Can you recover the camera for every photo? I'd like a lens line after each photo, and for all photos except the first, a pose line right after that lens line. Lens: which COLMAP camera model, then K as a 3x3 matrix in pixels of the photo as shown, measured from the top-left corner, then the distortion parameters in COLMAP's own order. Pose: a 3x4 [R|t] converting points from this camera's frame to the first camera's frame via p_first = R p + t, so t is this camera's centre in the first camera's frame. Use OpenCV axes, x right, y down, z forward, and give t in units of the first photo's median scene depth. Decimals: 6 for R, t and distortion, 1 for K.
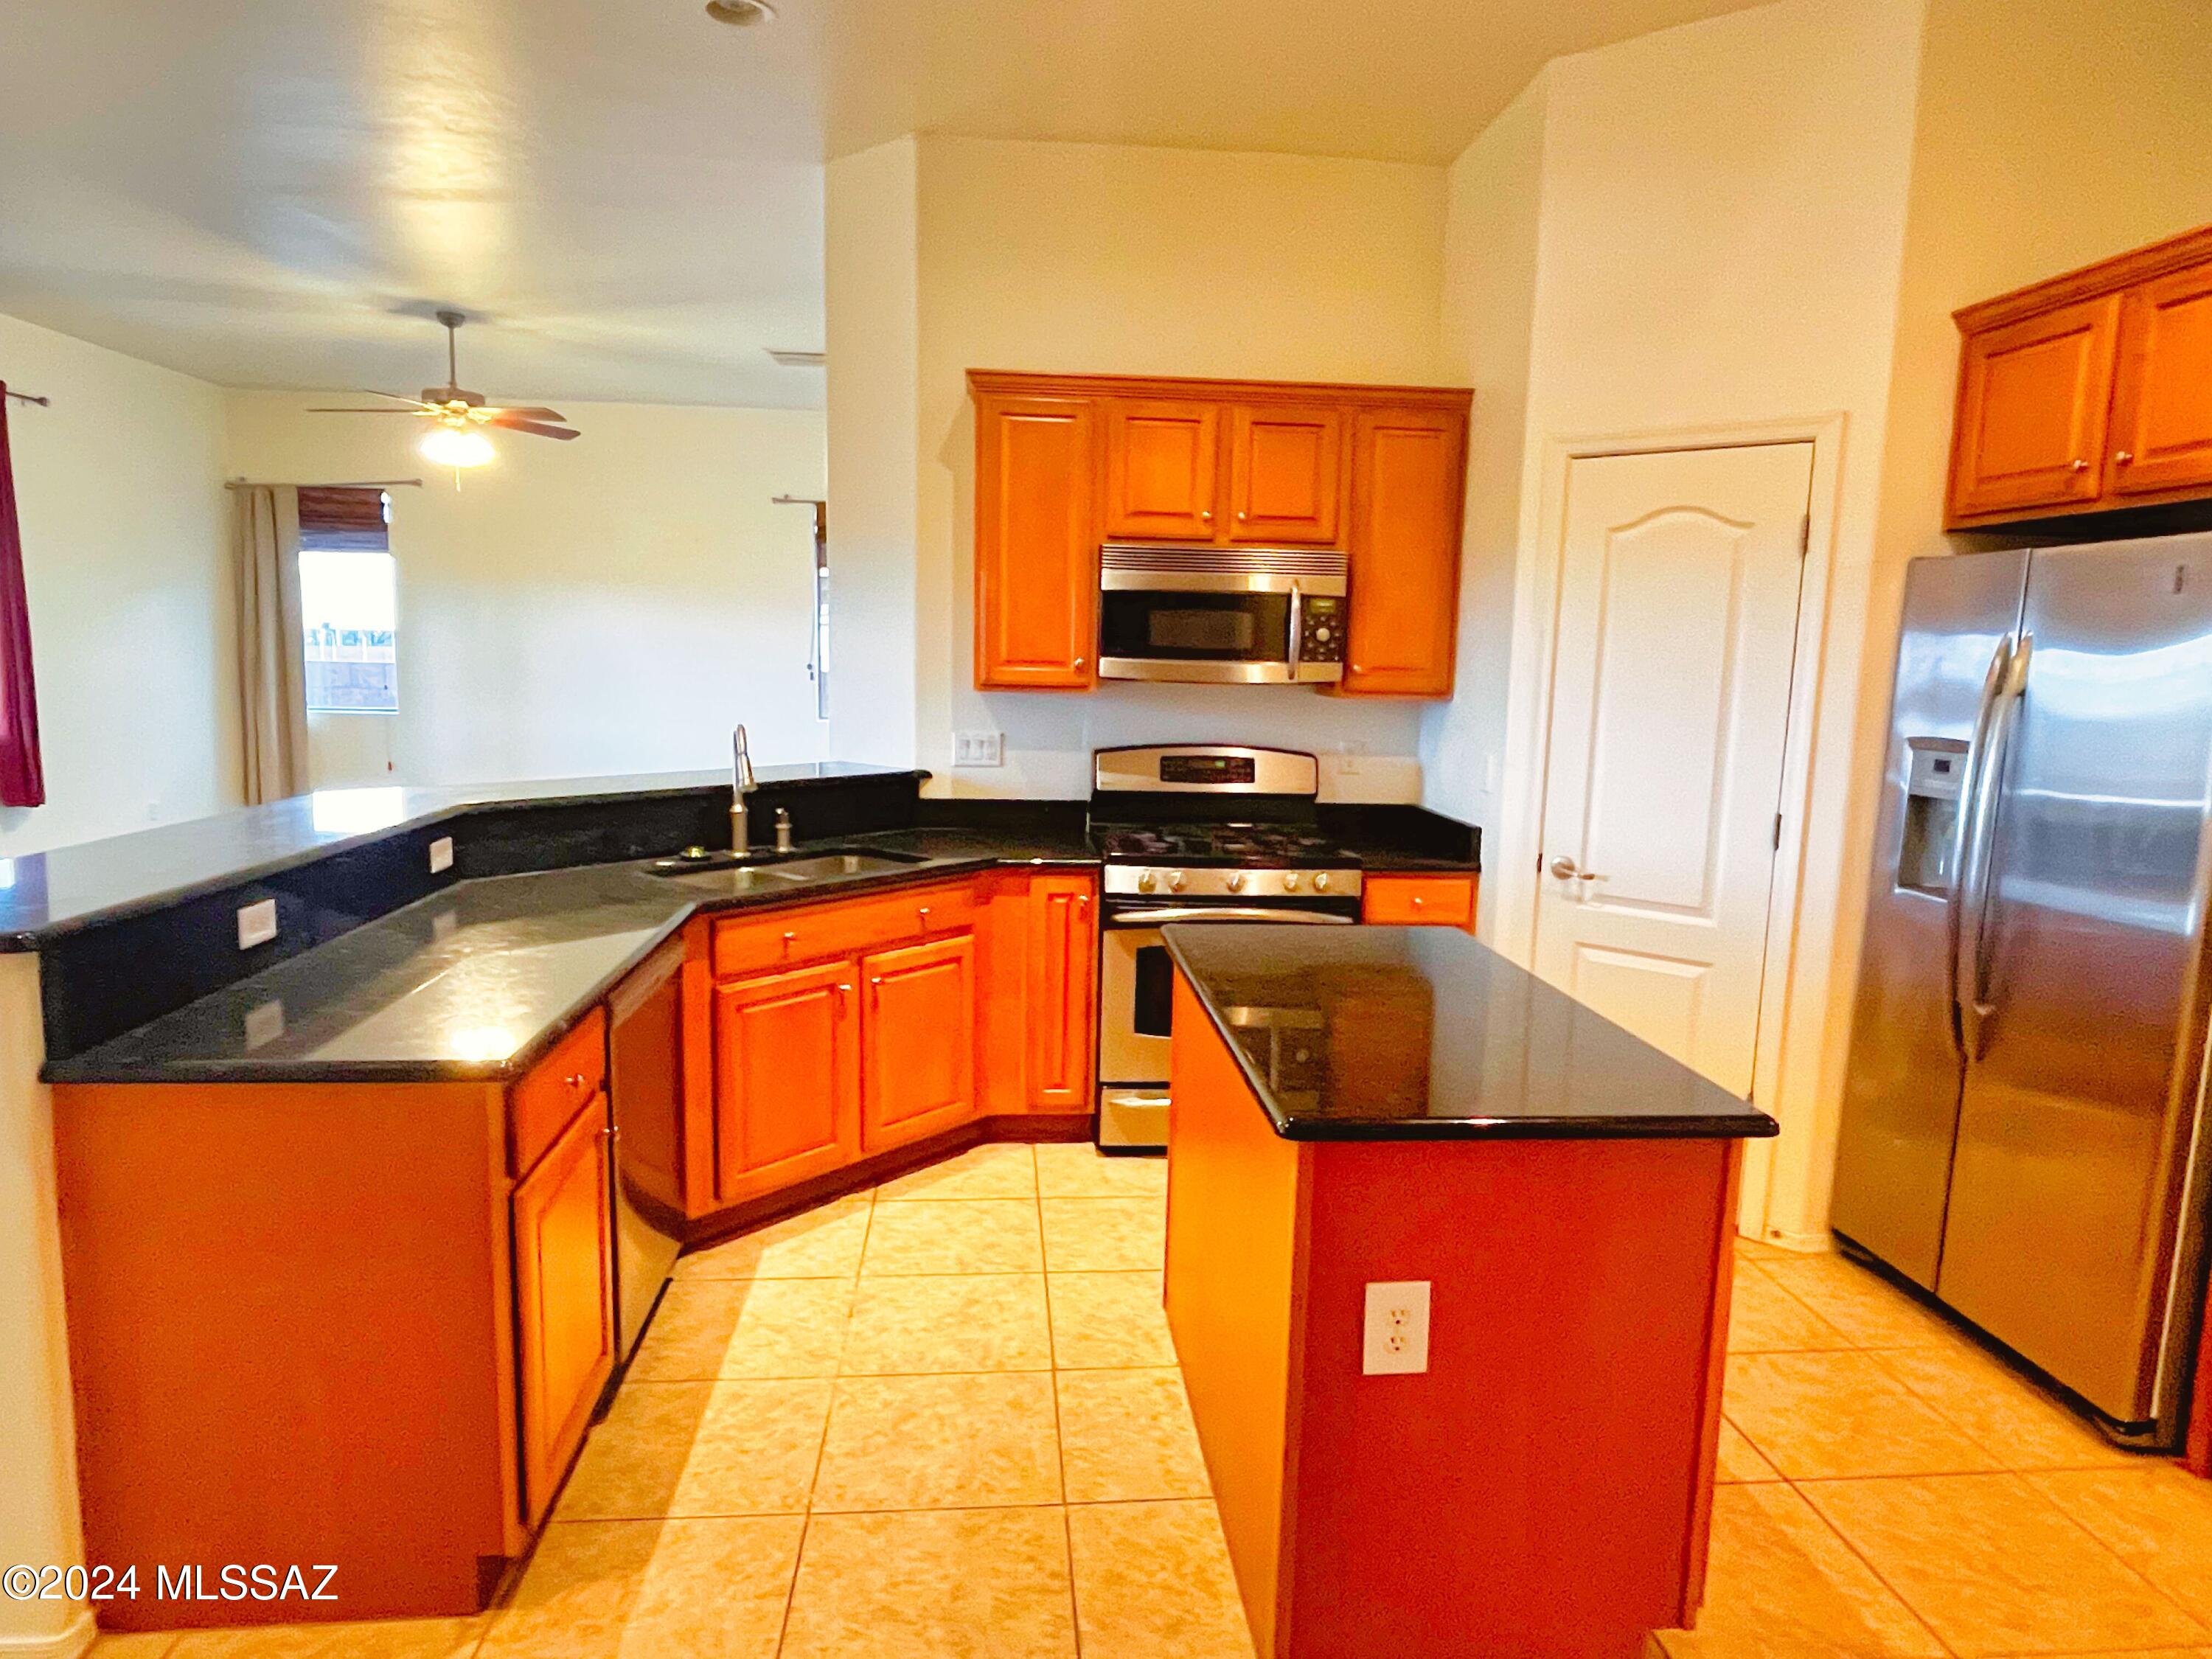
lens RADIAL K [[1346.3, 0, 1110.2], [0, 1346.3, 841.3], [0, 0, 1]] dist [0.001498, -0.002174]
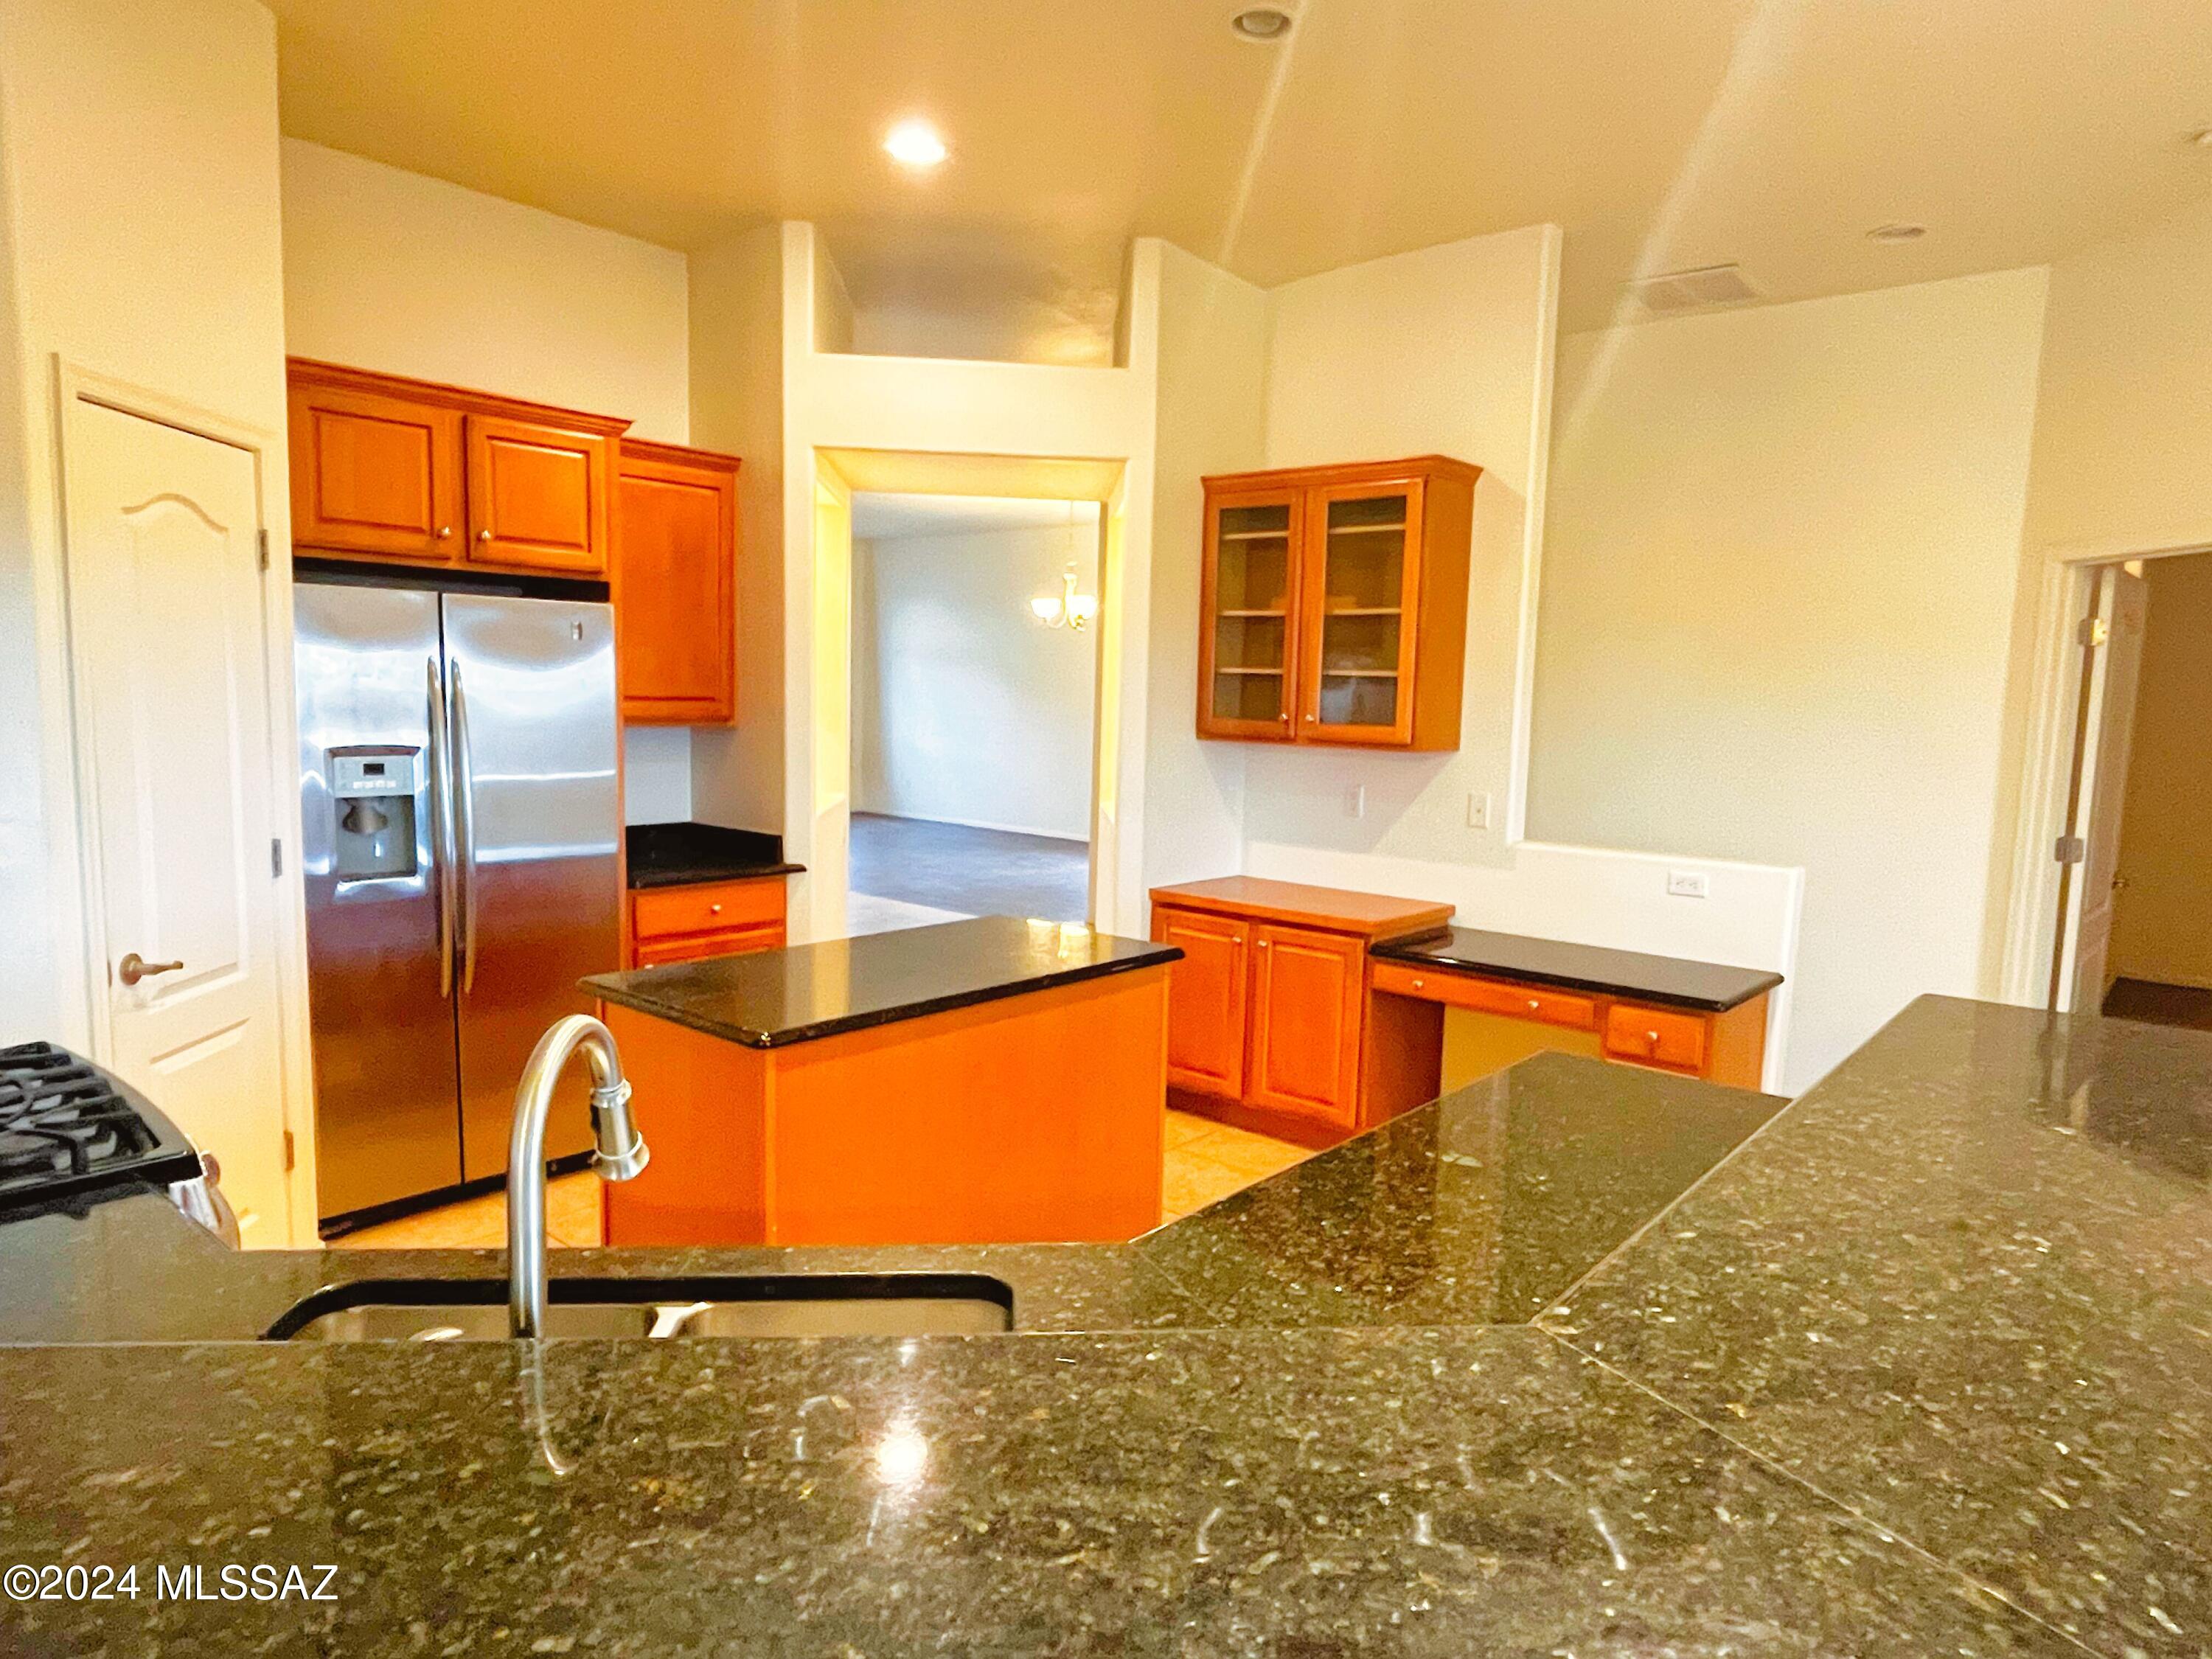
lens RADIAL K [[1346.3, 0, 1120.6], [0, 1346.3, 837.3], [0, 0, 1]] dist [0.001498, -0.002174]
pose [[-0.699592, -0.119910, 0.704409, -0.511175], [0.057594, 0.973148, 0.222858, -0.170934], [-0.712217, 0.196480, -0.673901, 1.039888]]
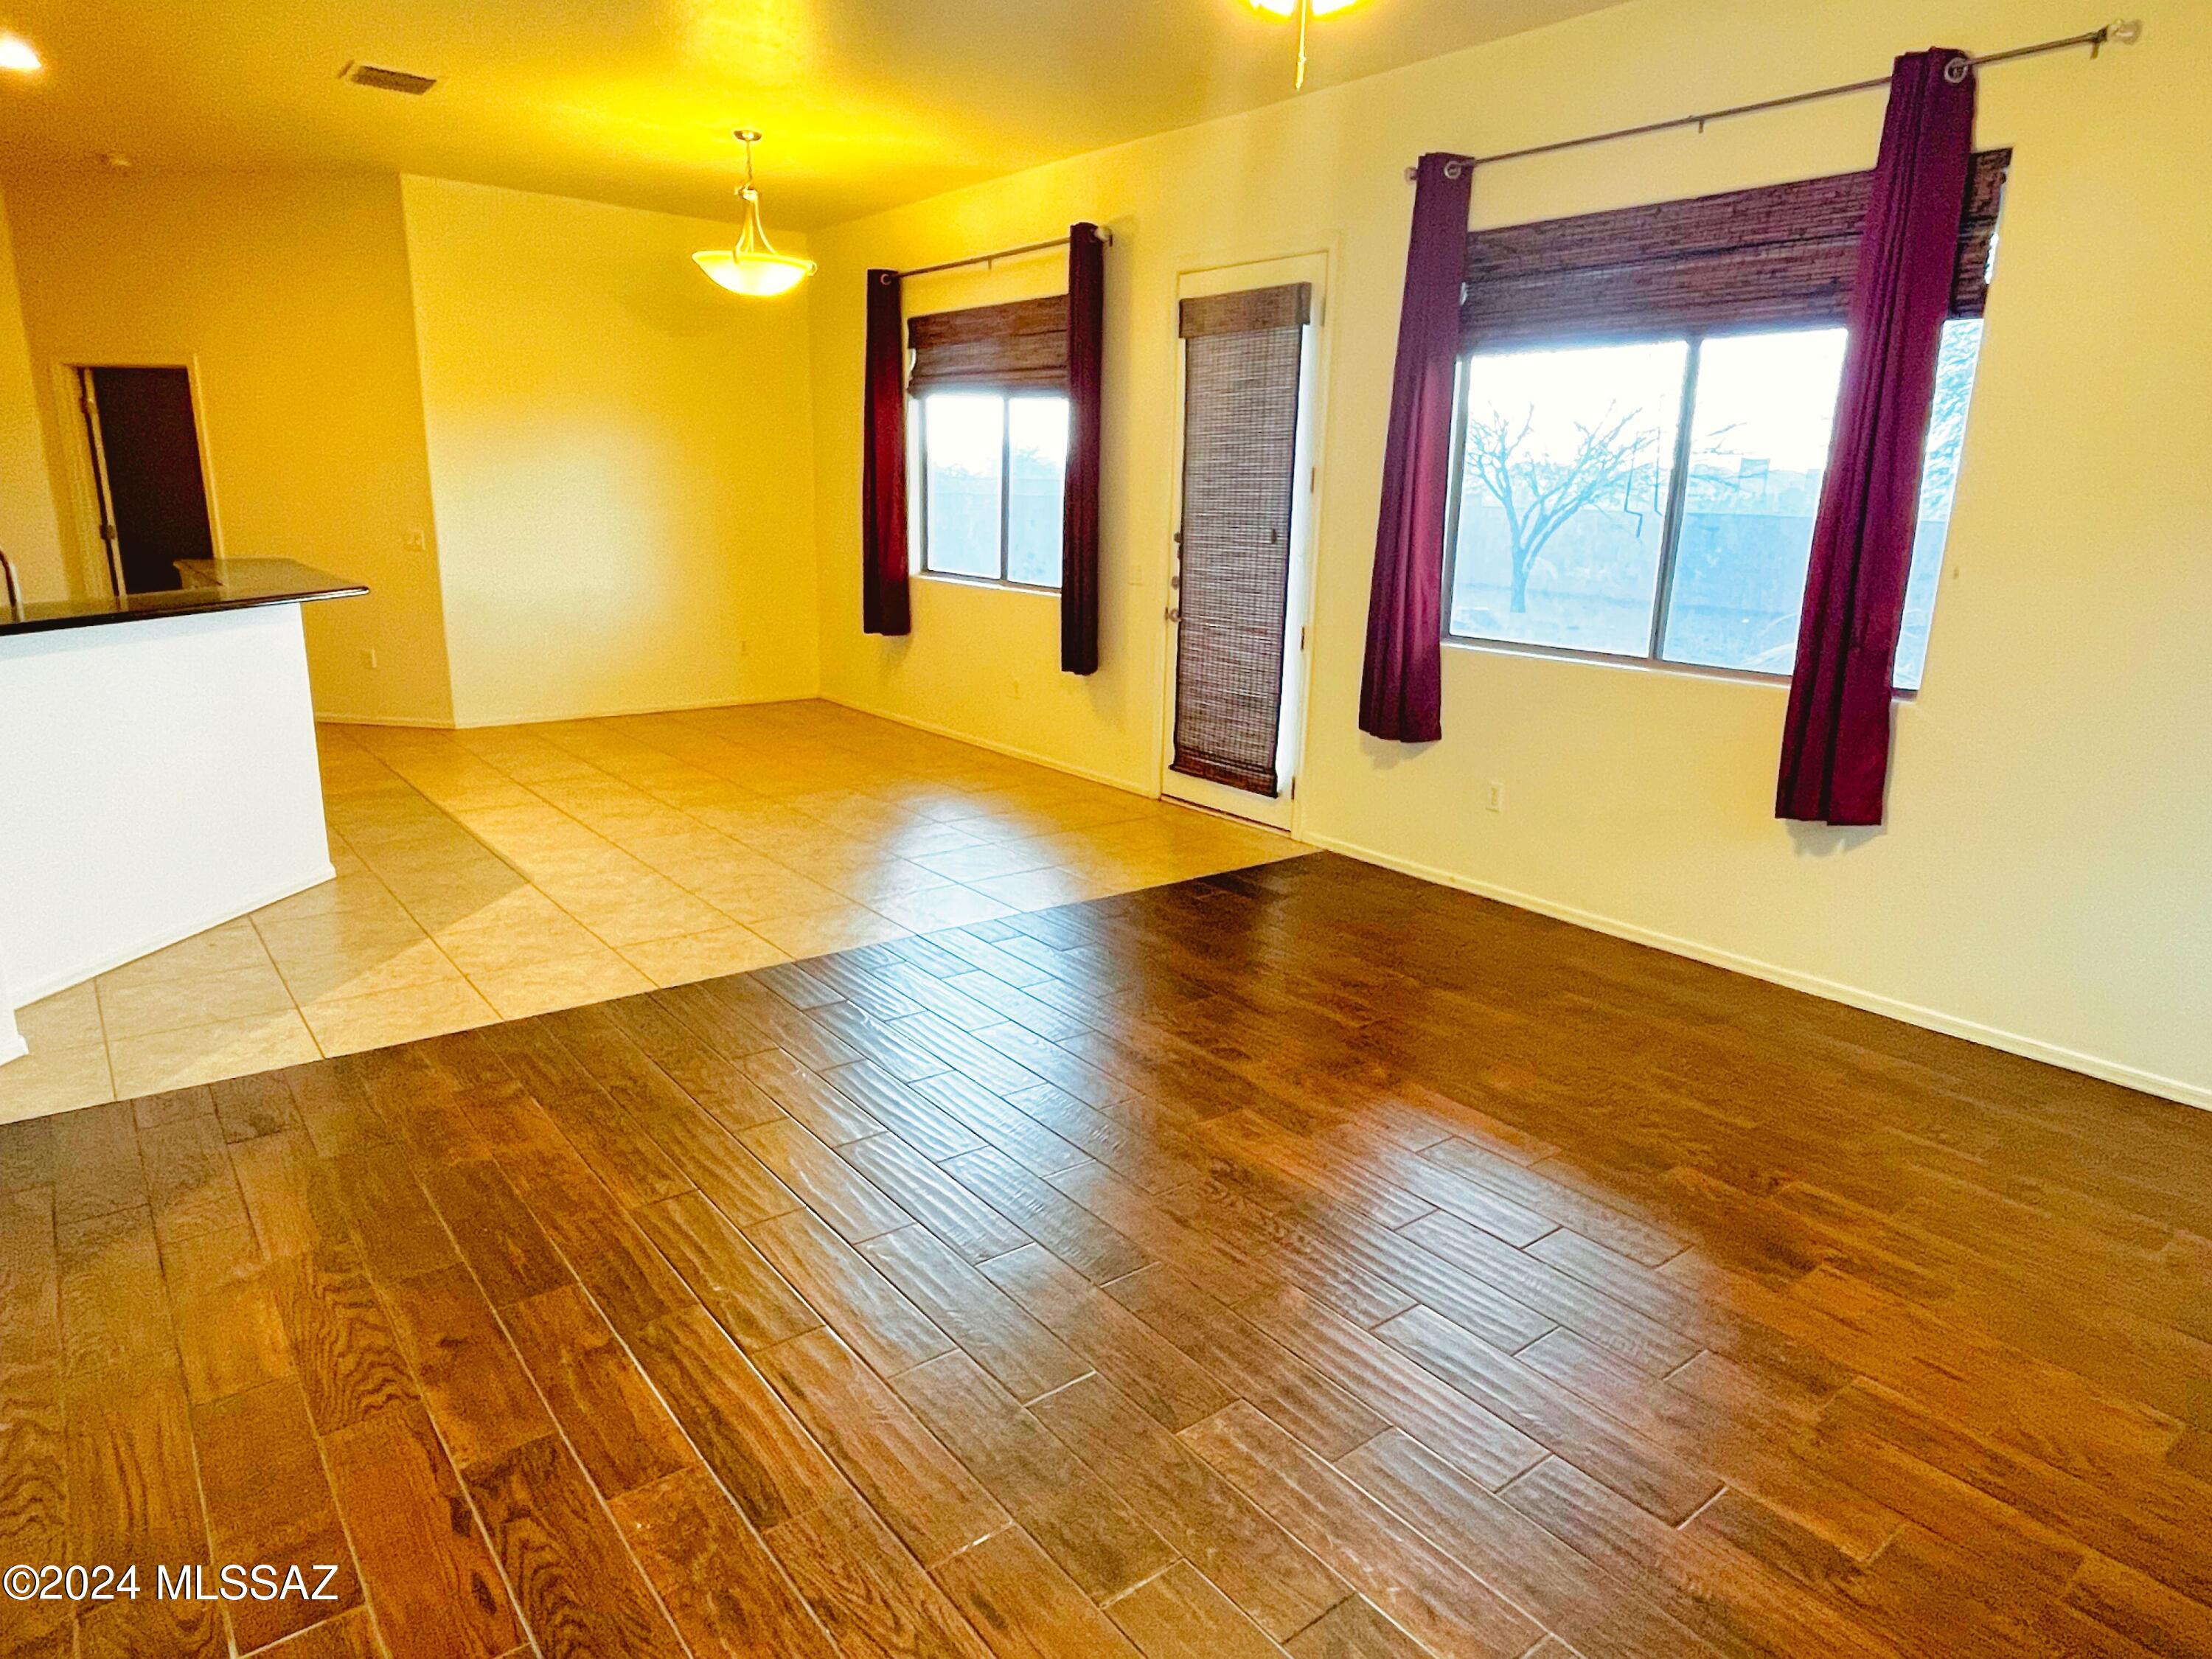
lens RADIAL K [[1346.3, 0, 1112.1], [0, 1346.3, 833.8], [0, 0, 1]] dist [0.001498, -0.002174]
pose [[-0.833749, 0.094528, -0.543992, -0.386339], [-0.121328, 0.929790, 0.347519, -0.331426], [0.538649, 0.355745, -0.763742, 2.252360]]
